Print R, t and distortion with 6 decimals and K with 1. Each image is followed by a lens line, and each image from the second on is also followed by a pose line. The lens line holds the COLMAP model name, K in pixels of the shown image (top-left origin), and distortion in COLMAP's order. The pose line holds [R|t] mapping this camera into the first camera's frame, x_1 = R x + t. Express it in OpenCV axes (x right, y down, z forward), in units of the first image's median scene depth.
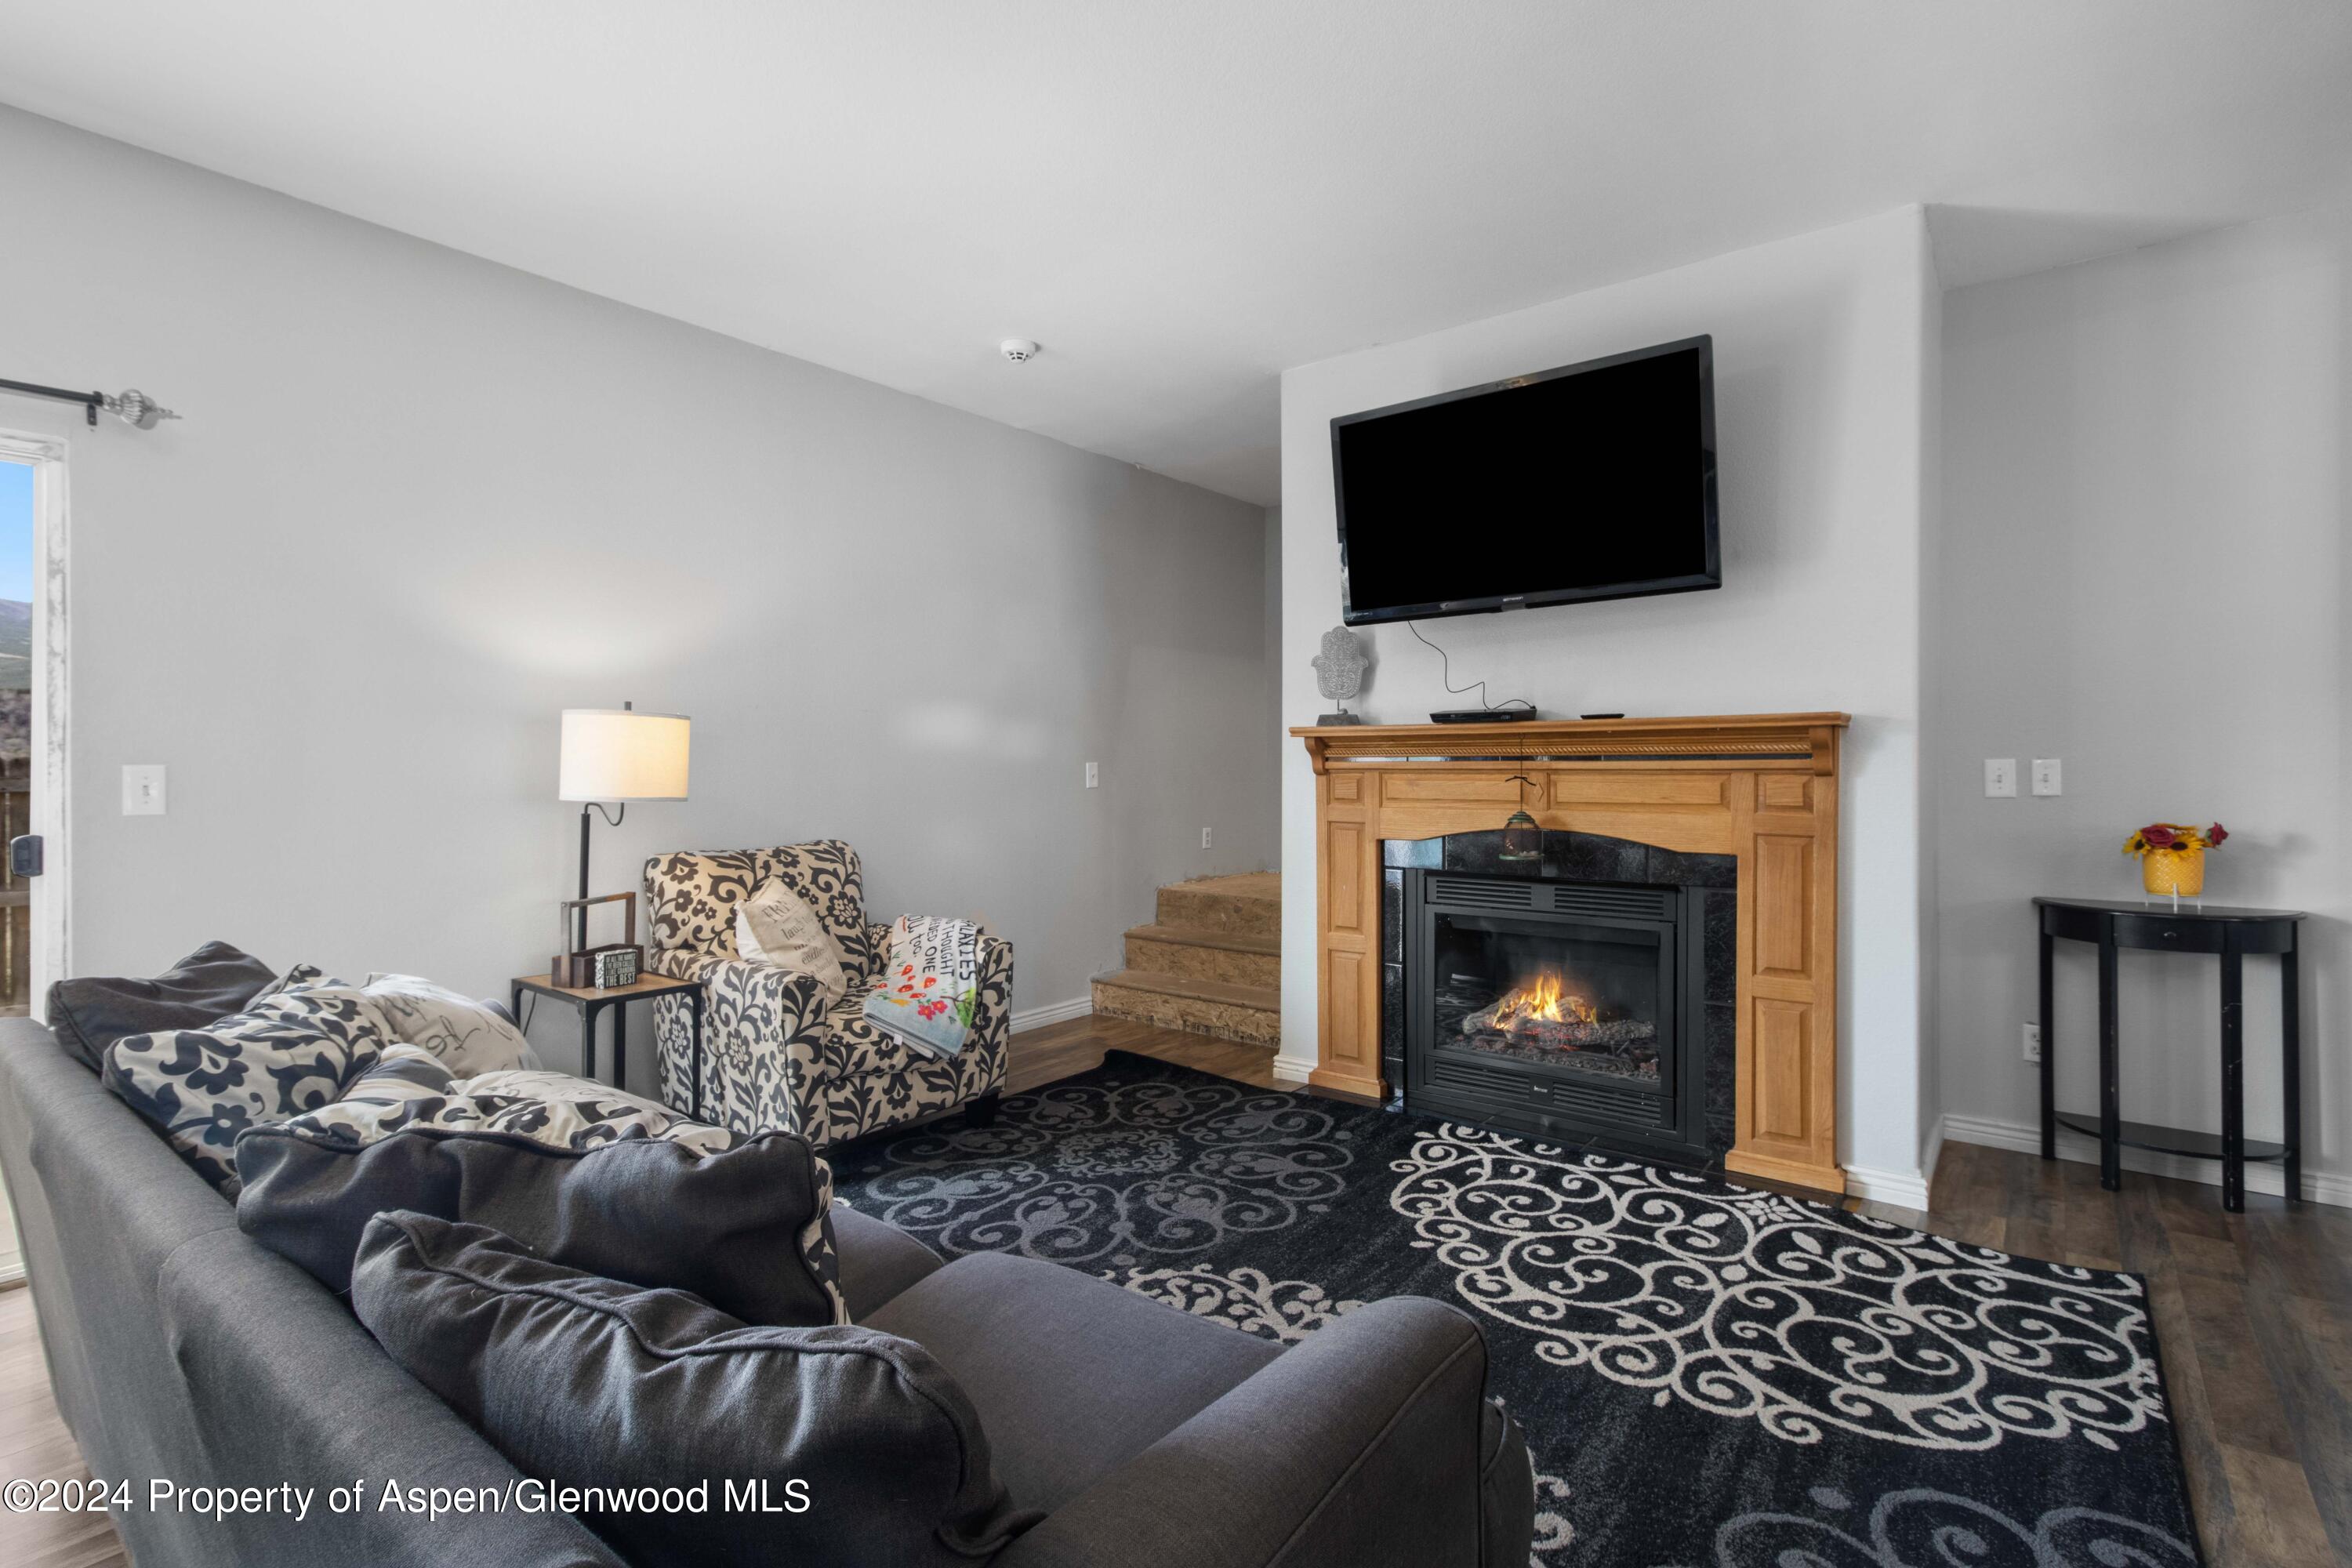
lens RADIAL K [[1105.6, 0, 1175.4], [0, 1105.6, 773.3], [0, 0, 1]] dist [0.002365, 0.001148]
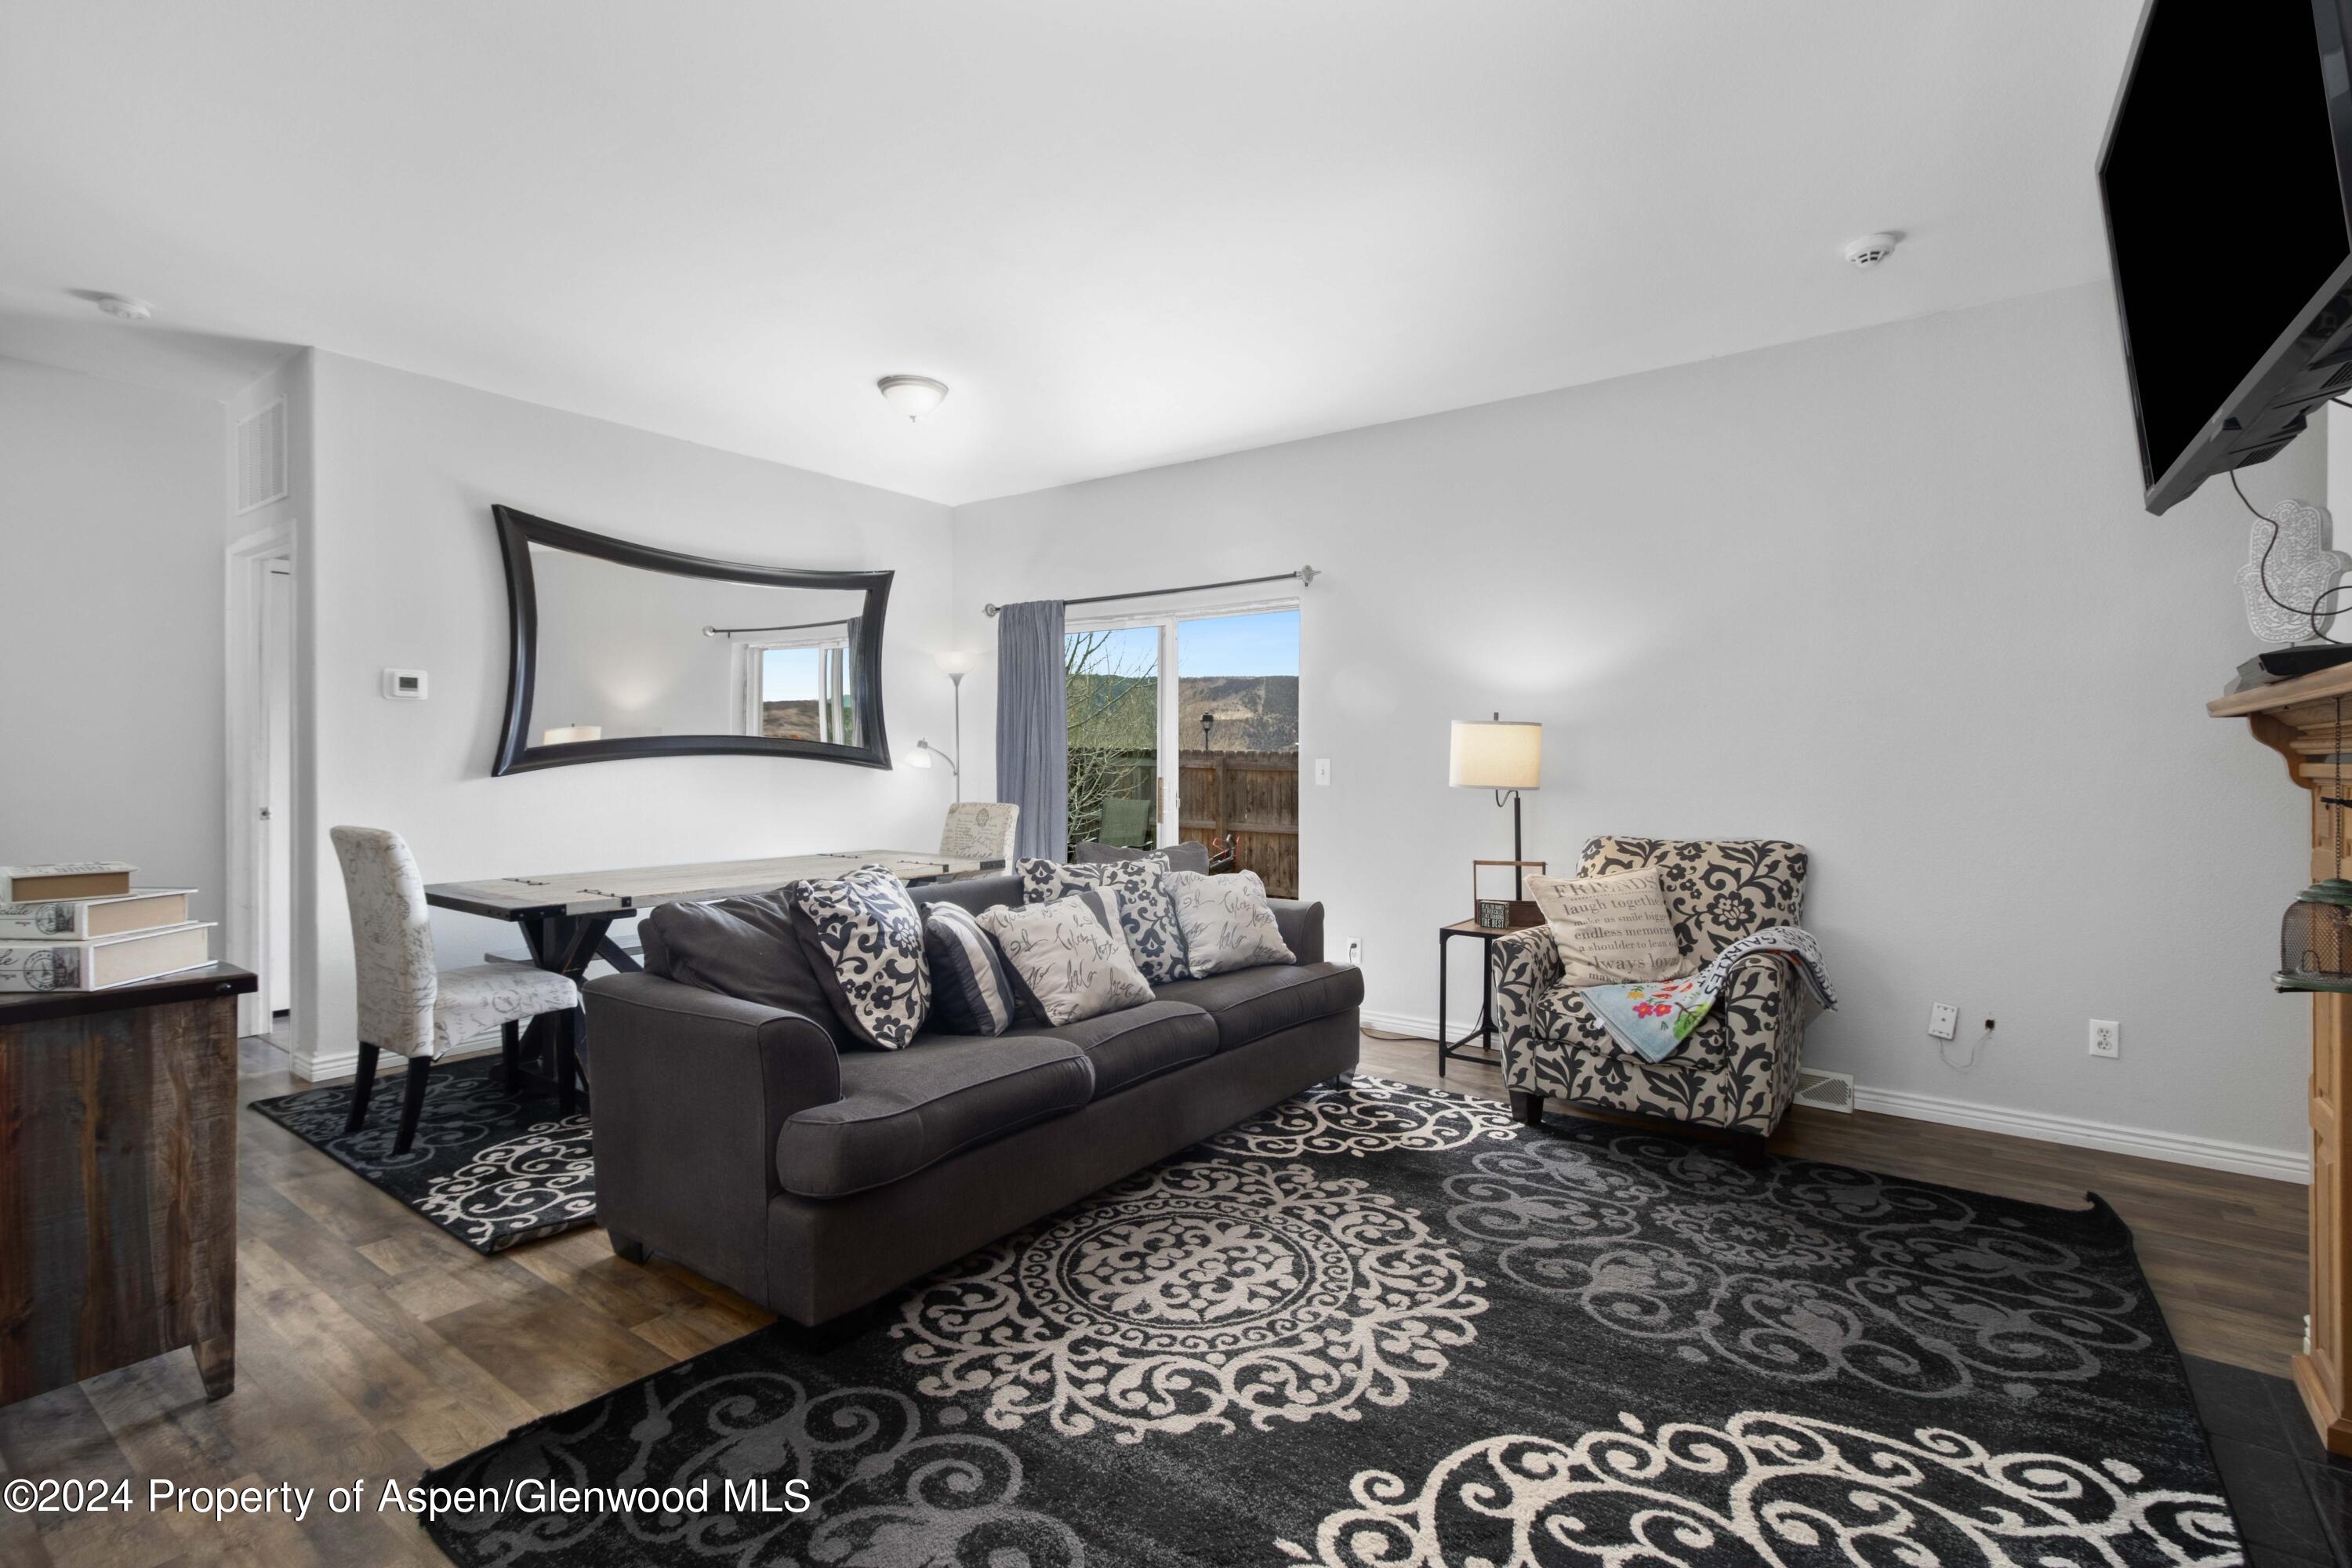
lens RADIAL K [[1105.6, 0, 1160.0], [0, 1105.6, 760.0], [0, 0, 1]] dist [0.002365, 0.001148]
pose [[0.019872, 0.005038, -0.999790, 0.827106], [-0.011118, 0.999927, 0.004817, -0.010854], [0.999741, 0.011020, 0.019926, 0.584198]]
